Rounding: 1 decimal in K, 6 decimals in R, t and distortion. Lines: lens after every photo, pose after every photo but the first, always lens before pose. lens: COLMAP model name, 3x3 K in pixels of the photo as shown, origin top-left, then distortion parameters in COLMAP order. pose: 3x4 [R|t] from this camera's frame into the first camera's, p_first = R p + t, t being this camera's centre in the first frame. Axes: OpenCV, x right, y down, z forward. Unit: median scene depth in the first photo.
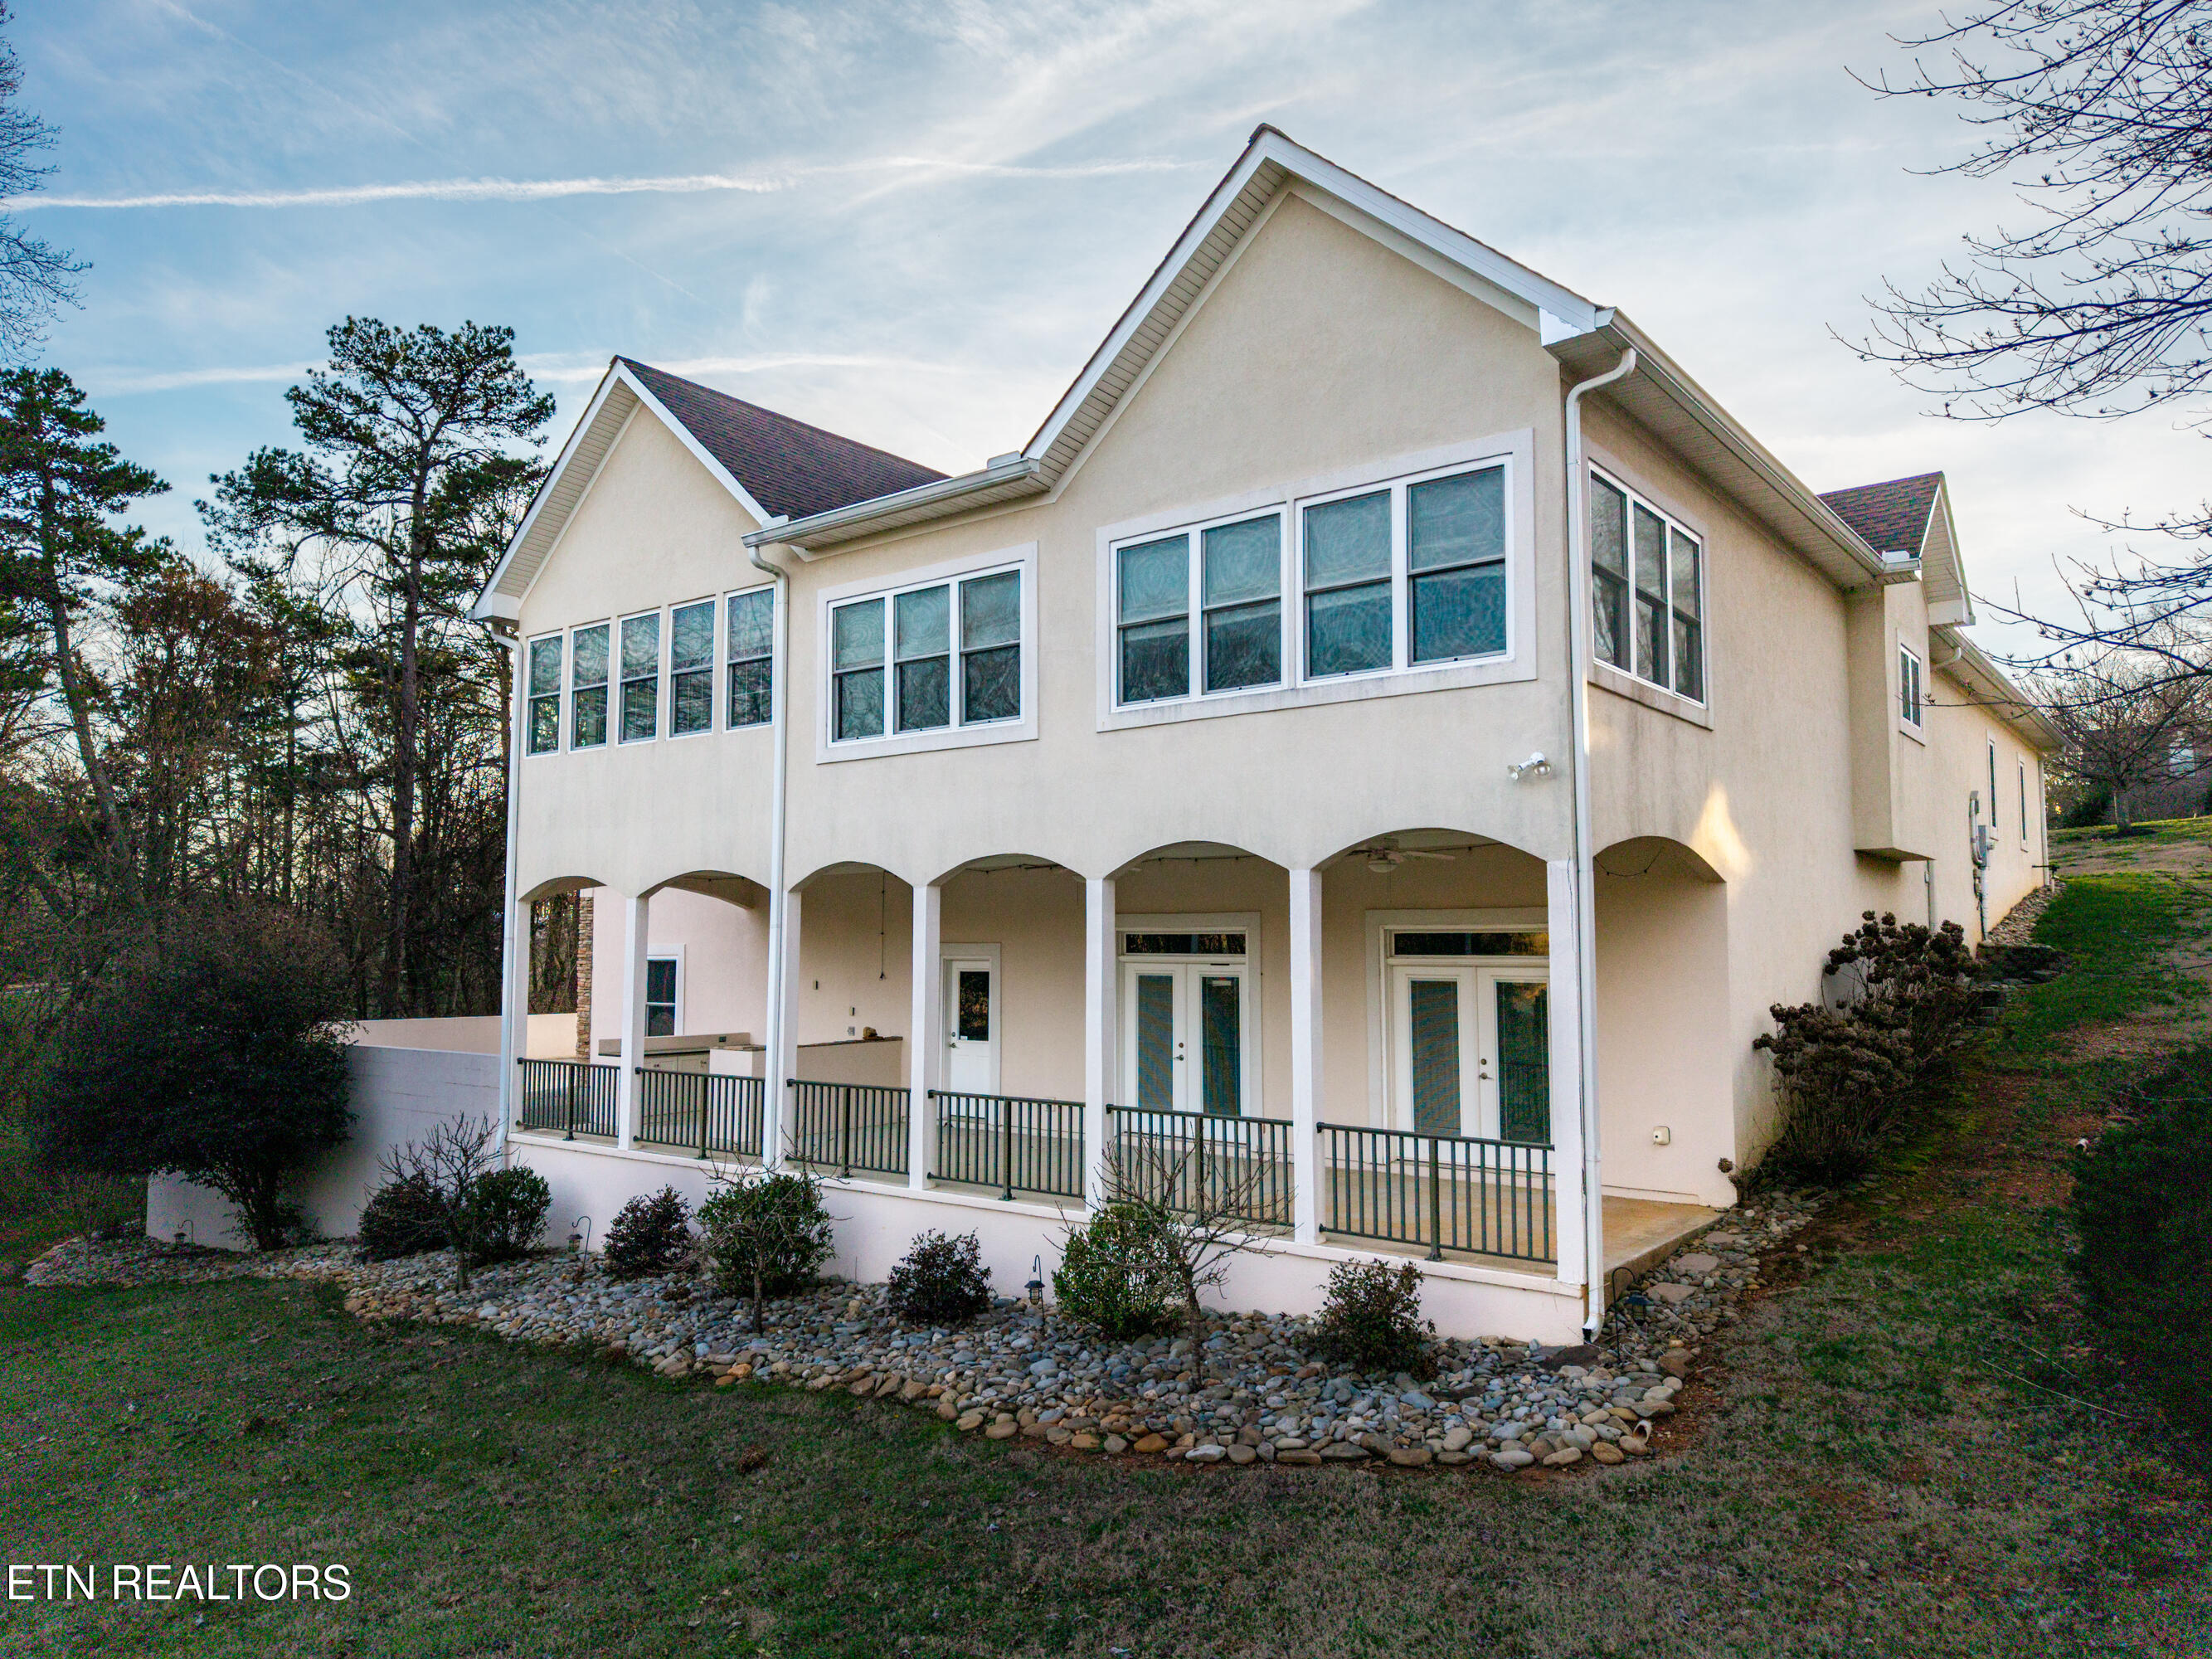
lens RADIAL K [[1509.4, 0, 1106.0], [0, 1509.4, 829.5], [0, 0, 1]] dist [0.009467, -0.006071]
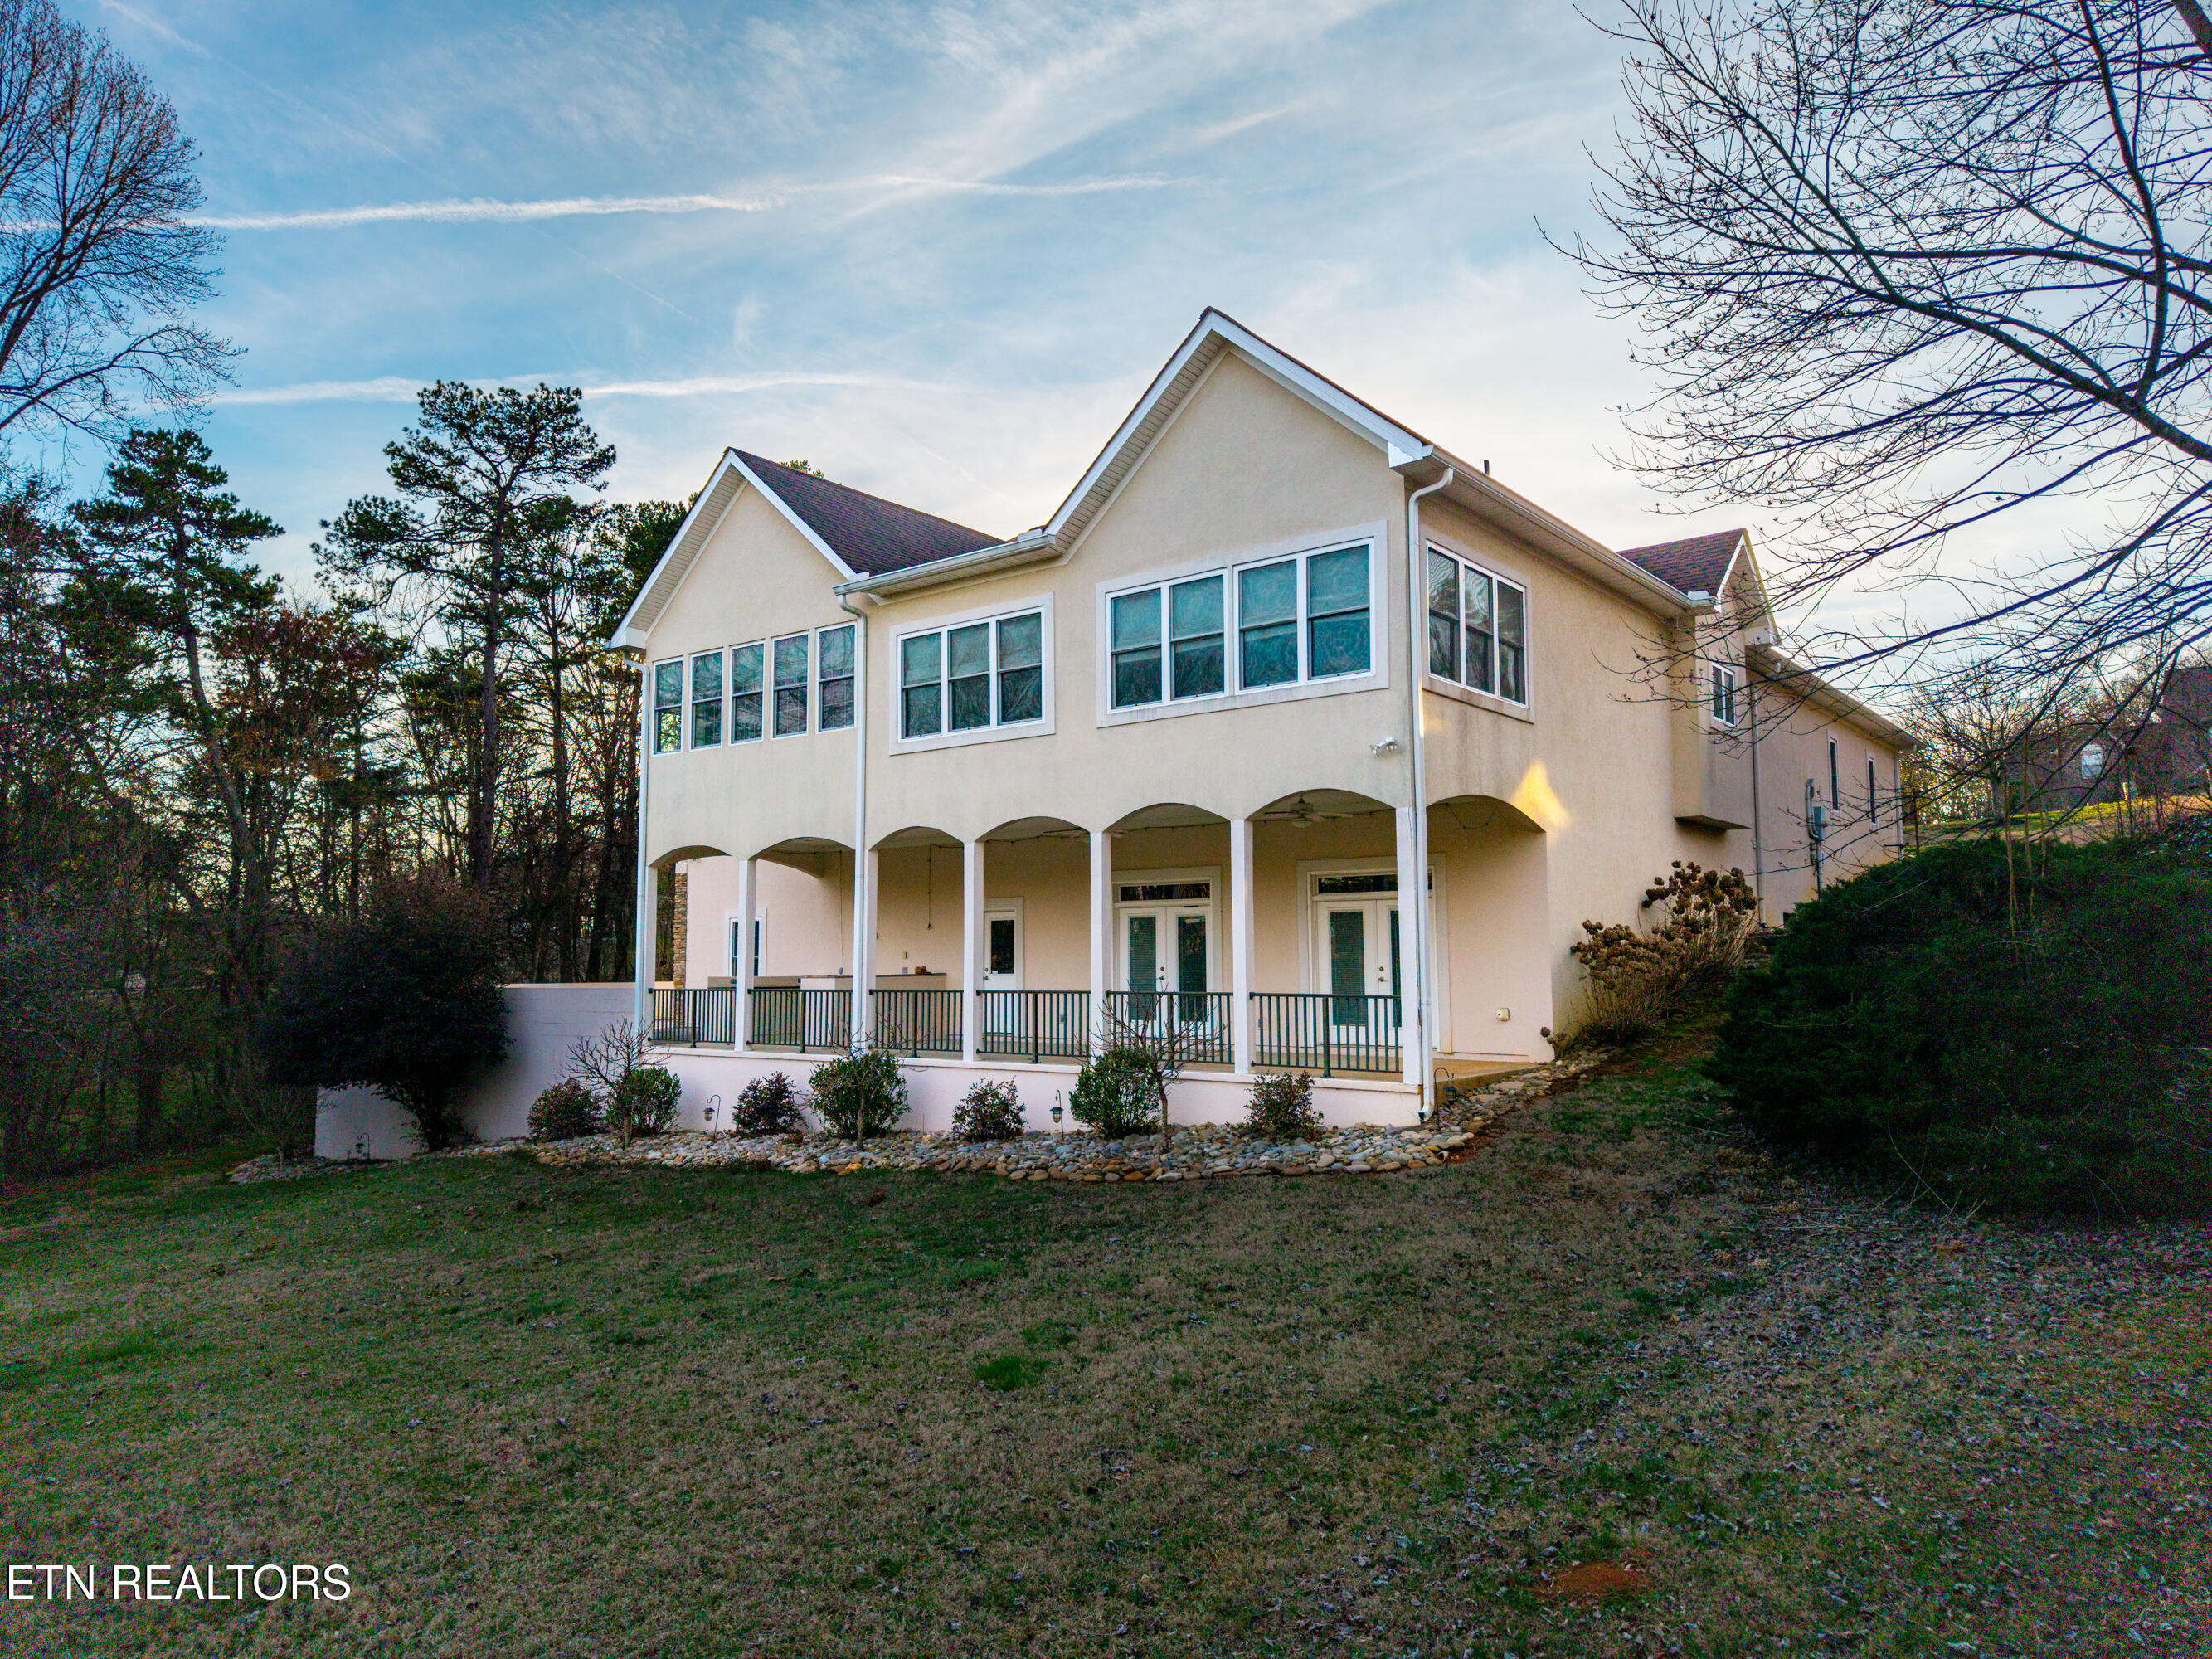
lens RADIAL K [[1479.2, 0, 1106.0], [0, 1479.2, 829.5], [0, 0, 1]] dist [0.026178, -0.021838]
pose [[0.999979, -0.006410, 0.000564, 0.000659], [0.006416, 0.999931, -0.009832, 0.037338], [-0.000501, 0.009836, 0.999952, -0.323731]]
